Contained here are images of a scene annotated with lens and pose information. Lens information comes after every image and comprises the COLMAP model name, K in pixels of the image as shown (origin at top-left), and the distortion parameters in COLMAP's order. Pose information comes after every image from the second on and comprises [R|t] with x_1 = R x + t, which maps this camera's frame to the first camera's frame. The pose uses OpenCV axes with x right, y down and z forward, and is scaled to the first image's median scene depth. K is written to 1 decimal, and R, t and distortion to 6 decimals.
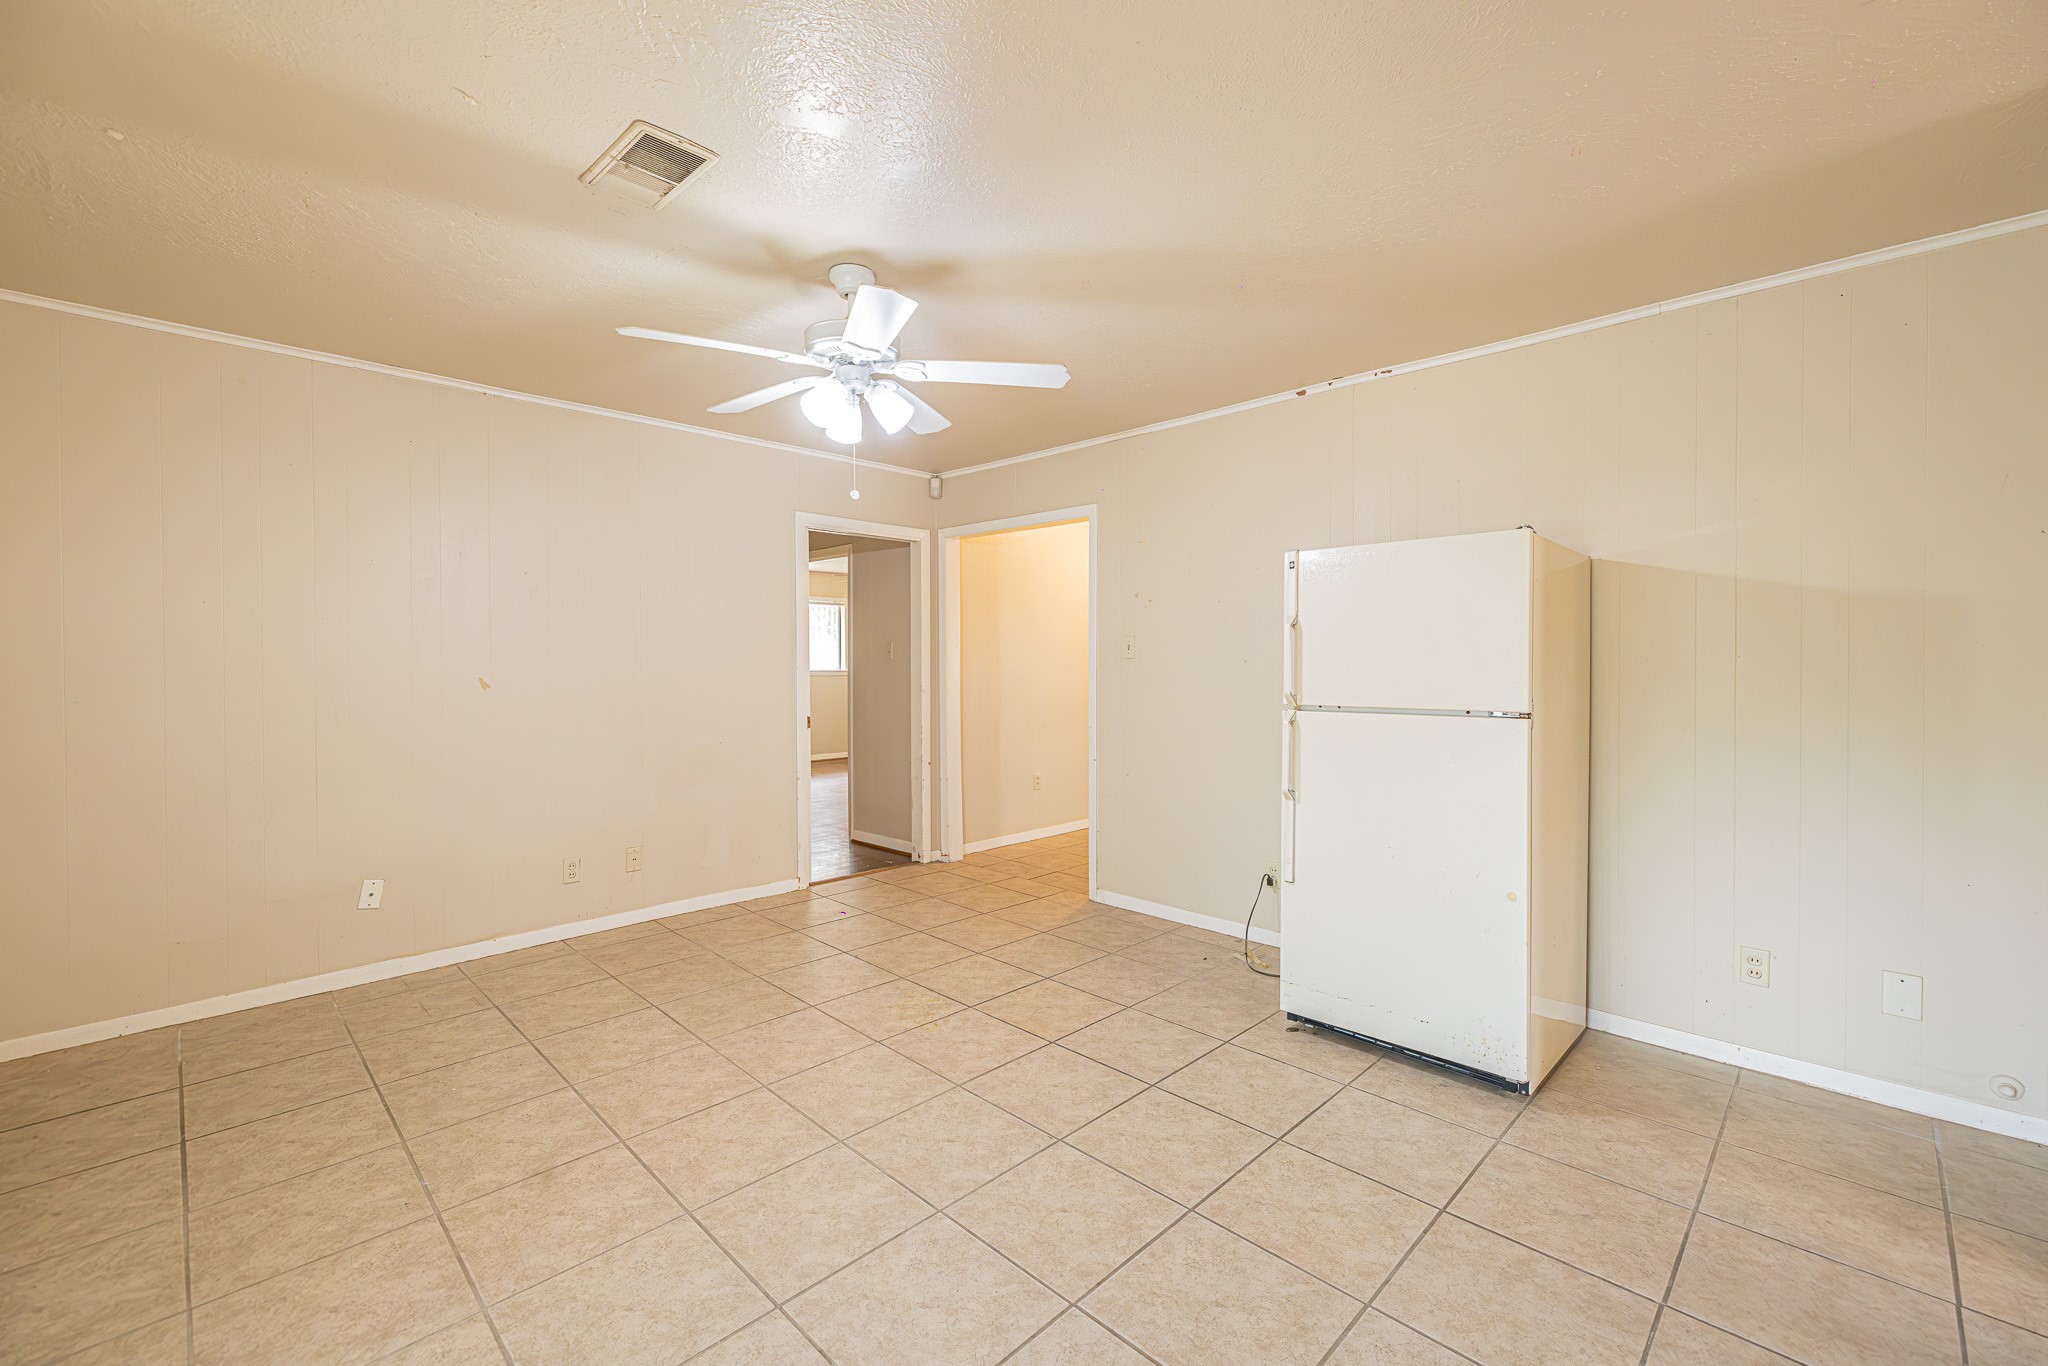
lens RADIAL K [[858.7, 0, 1022.4], [0, 858.7, 672.0], [0, 0, 1]] dist [-0.001910, 0.000017]
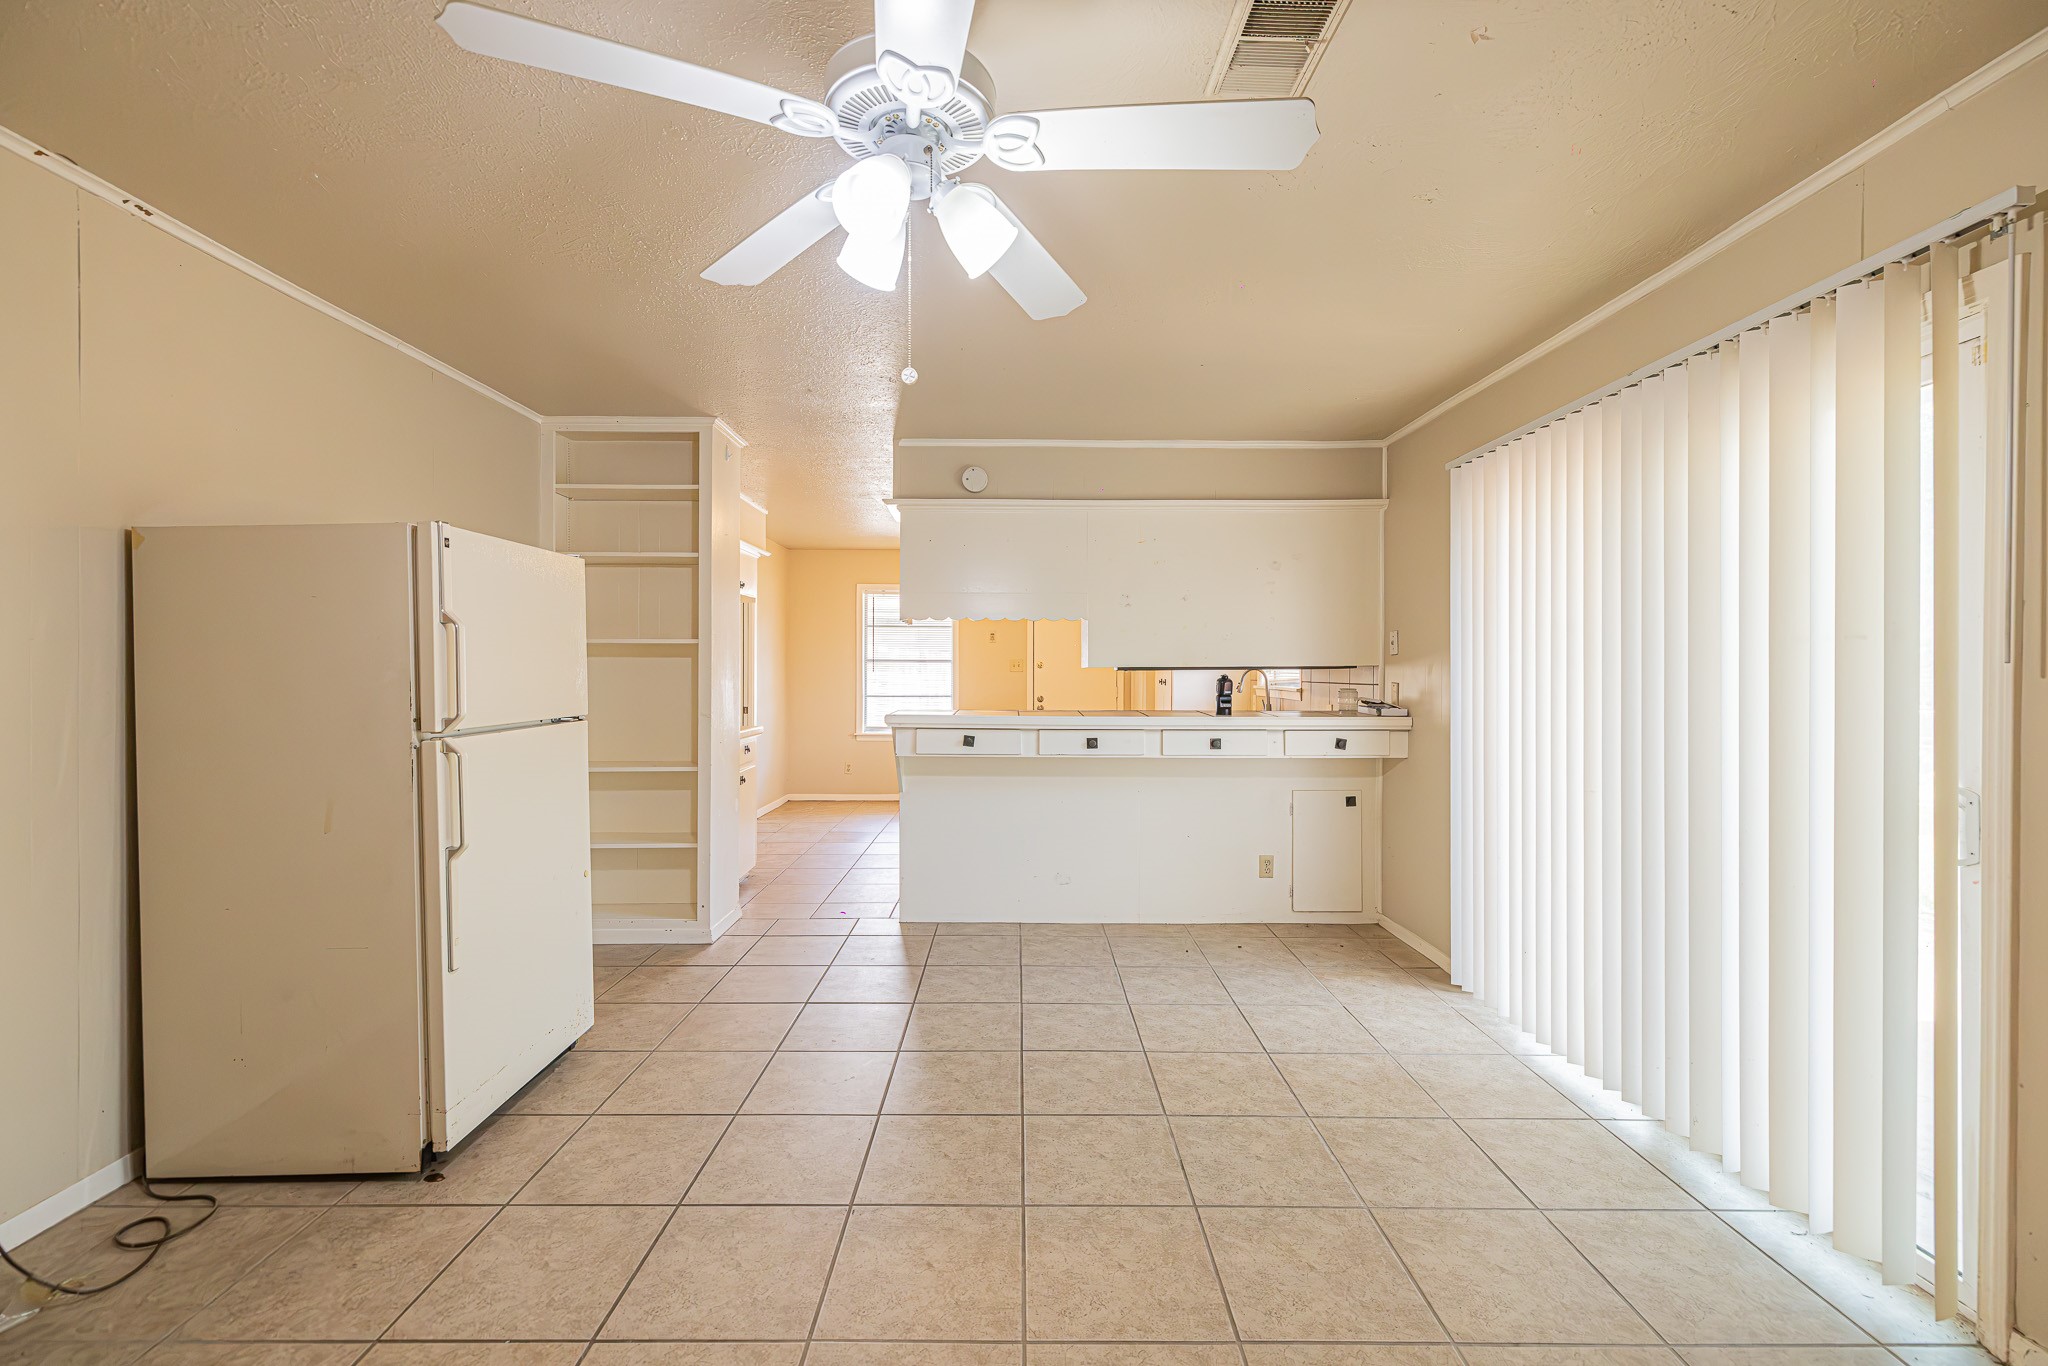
lens RADIAL K [[858.7, 0, 1022.4], [0, 858.7, 672.0], [0, 0, 1]] dist [-0.001910, 0.000017]
pose [[-0.711447, -0.006015, 0.702714, -0.784446], [0.006790, 0.999858, 0.015433, -0.029944], [-0.702707, 0.015751, -0.711305, 1.654577]]
